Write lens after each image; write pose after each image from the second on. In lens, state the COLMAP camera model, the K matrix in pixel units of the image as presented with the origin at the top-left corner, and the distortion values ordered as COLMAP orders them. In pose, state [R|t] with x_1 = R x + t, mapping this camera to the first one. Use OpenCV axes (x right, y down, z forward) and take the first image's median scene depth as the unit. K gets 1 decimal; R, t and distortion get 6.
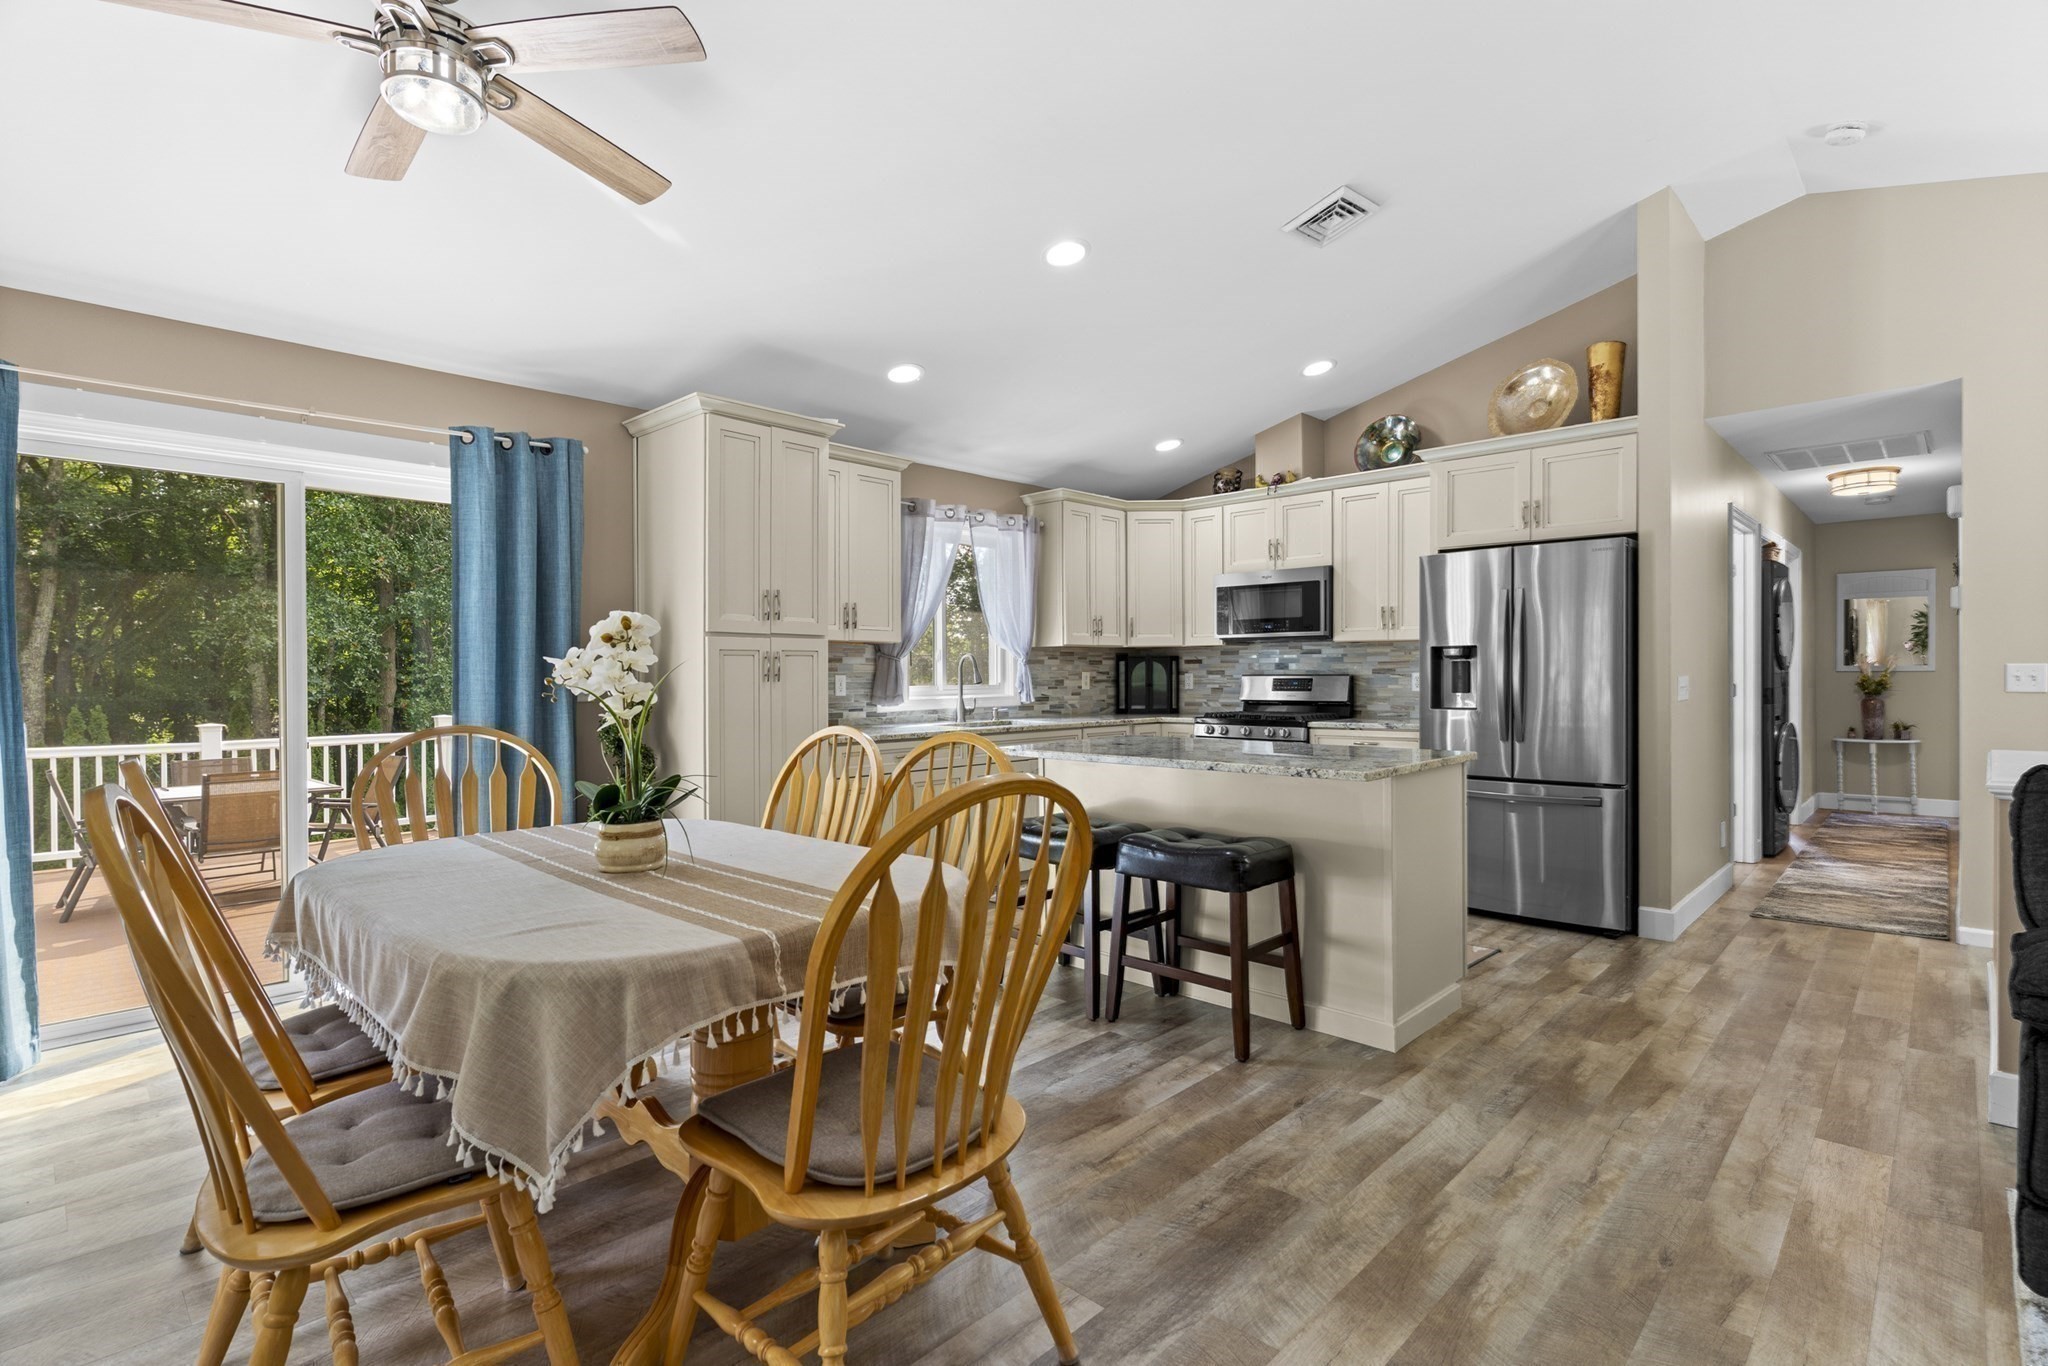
lens RADIAL K [[980.0, 0, 1016.1], [0, 980.0, 680.6], [0, 0, 1]] dist [0.001787, 0.000650]
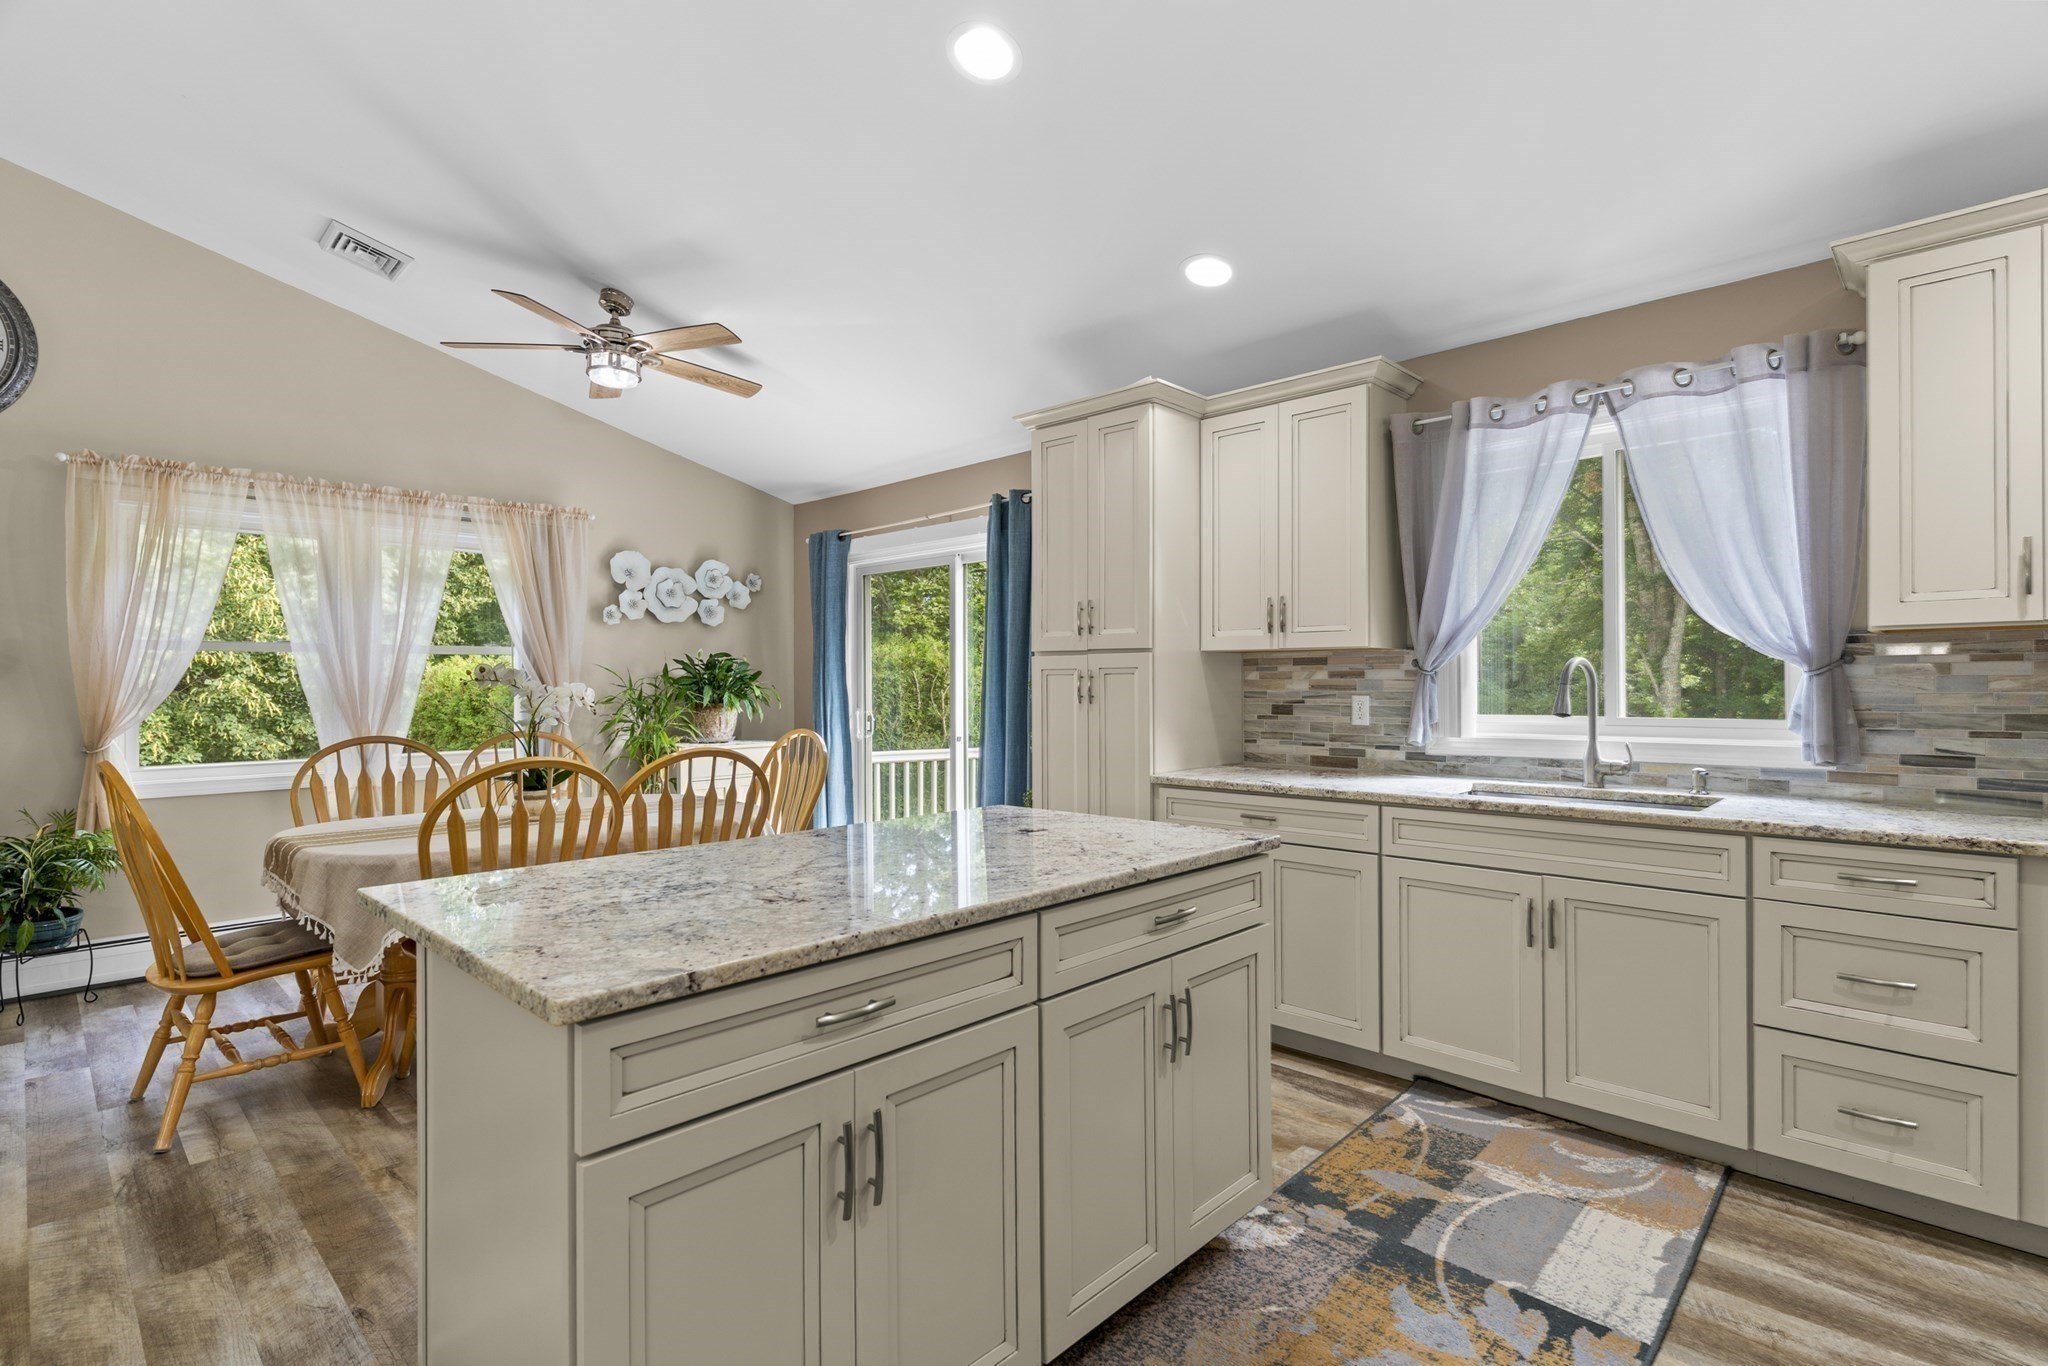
lens RADIAL K [[969.6, 0, 1024.0], [0, 969.6, 683.0], [0, 0, 1]] dist [-0.000506, 0.000165]
pose [[0.006011, 0.006085, -0.999963, 0.449904], [0.000163, 0.999981, 0.006086, -0.016622], [0.999982, -0.000200, 0.006010, 0.665975]]
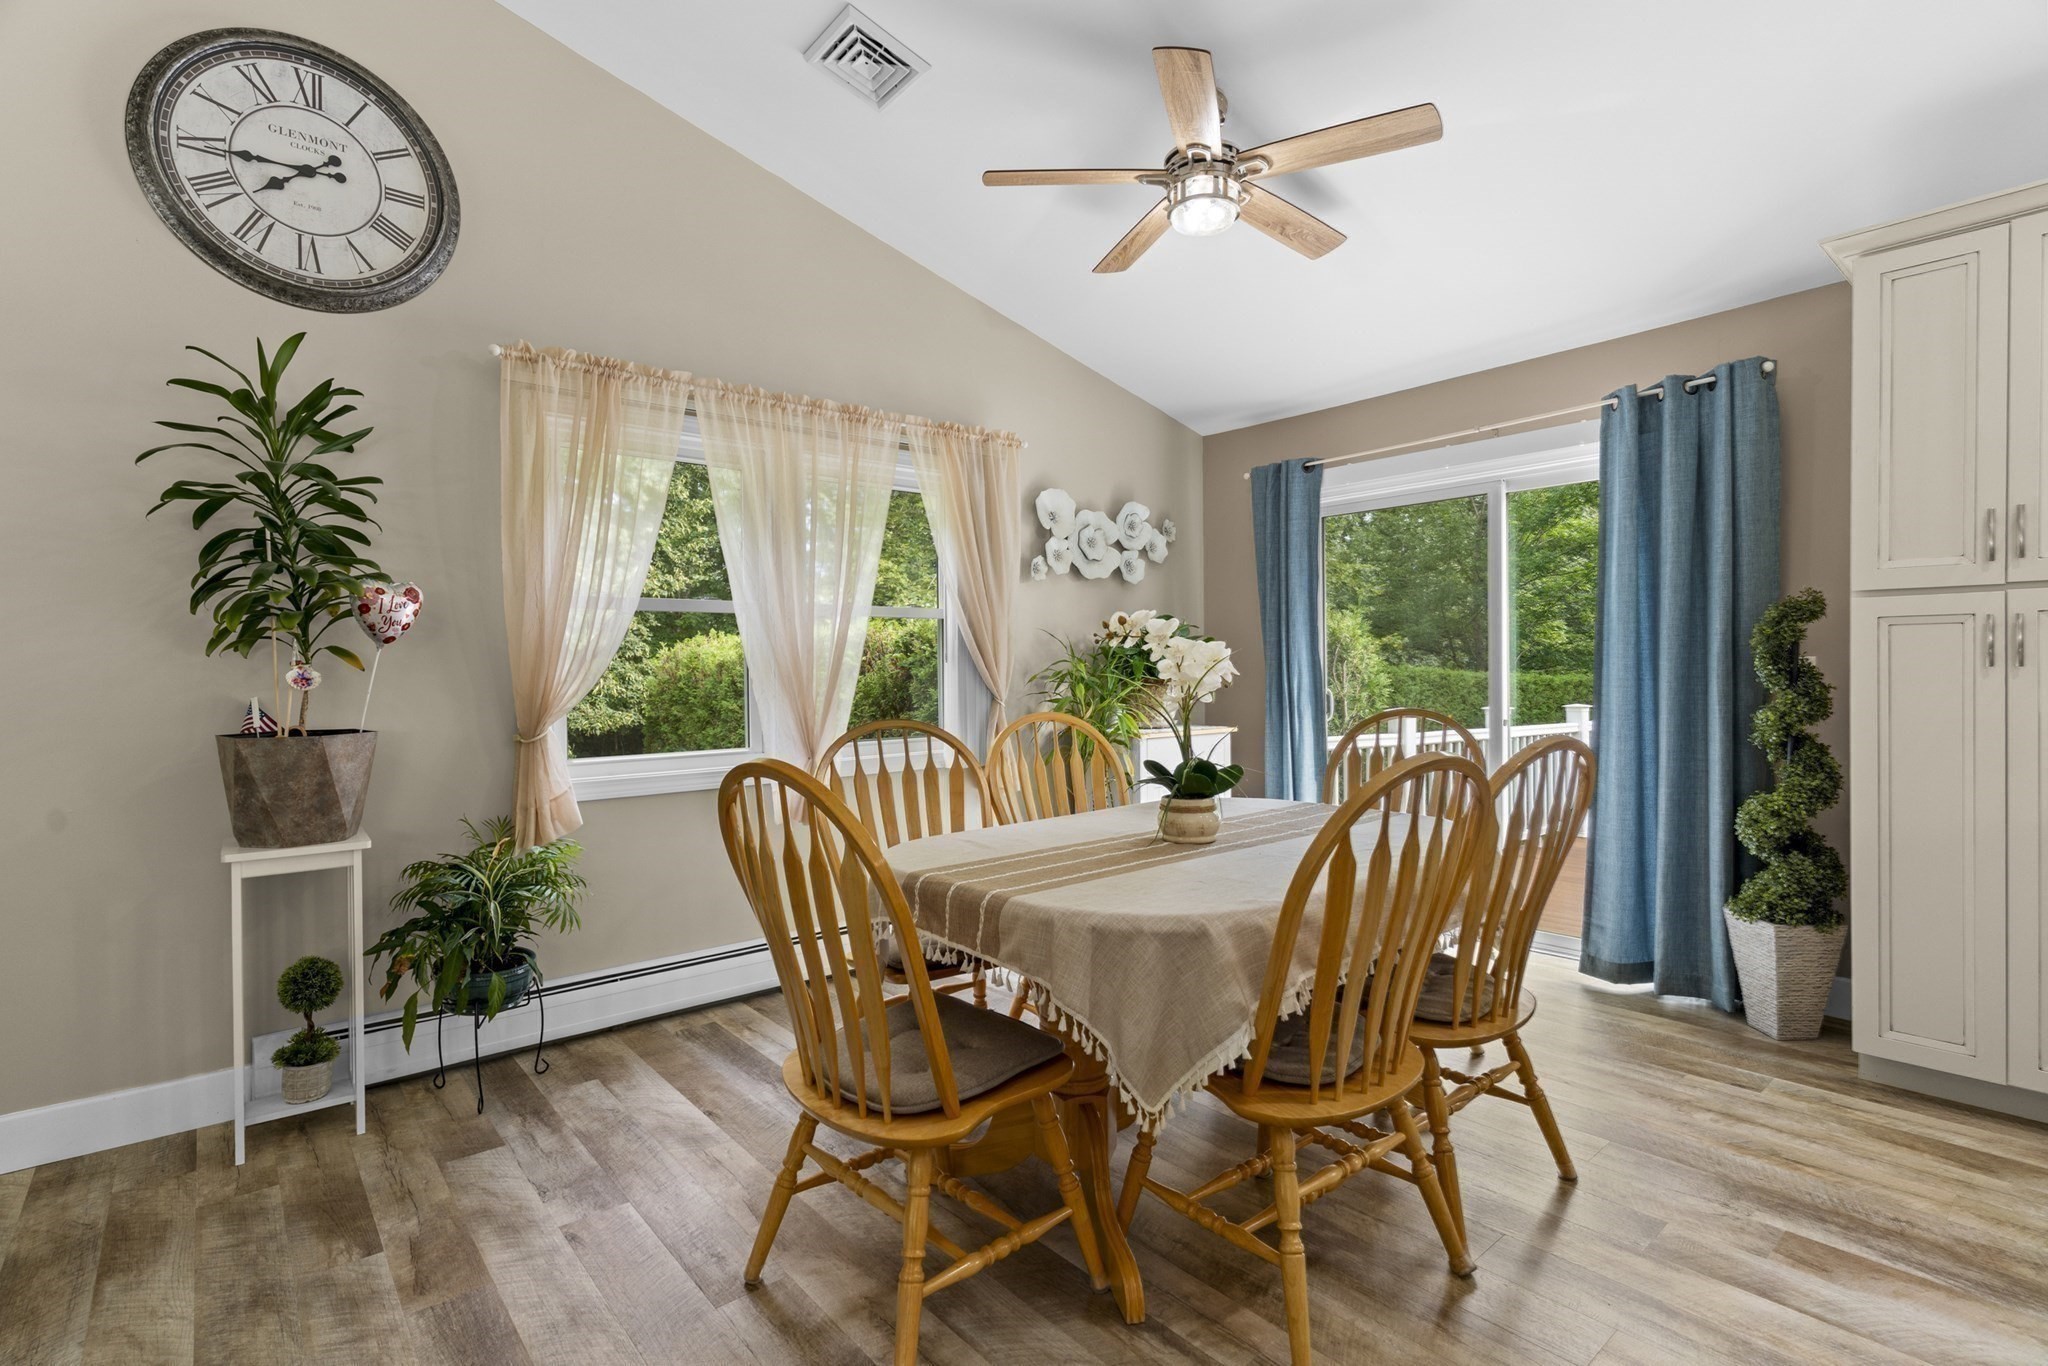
lens RADIAL K [[966.5, 0, 1029.2], [0, 966.5, 677.7], [0, 0, 1]] dist [0.000369, -0.000009]
pose [[-0.091302, 0.016255, -0.995691, 0.262314], [0.007868, 0.999847, 0.015601, -0.004339], [0.995792, -0.006410, -0.091416, 0.341288]]
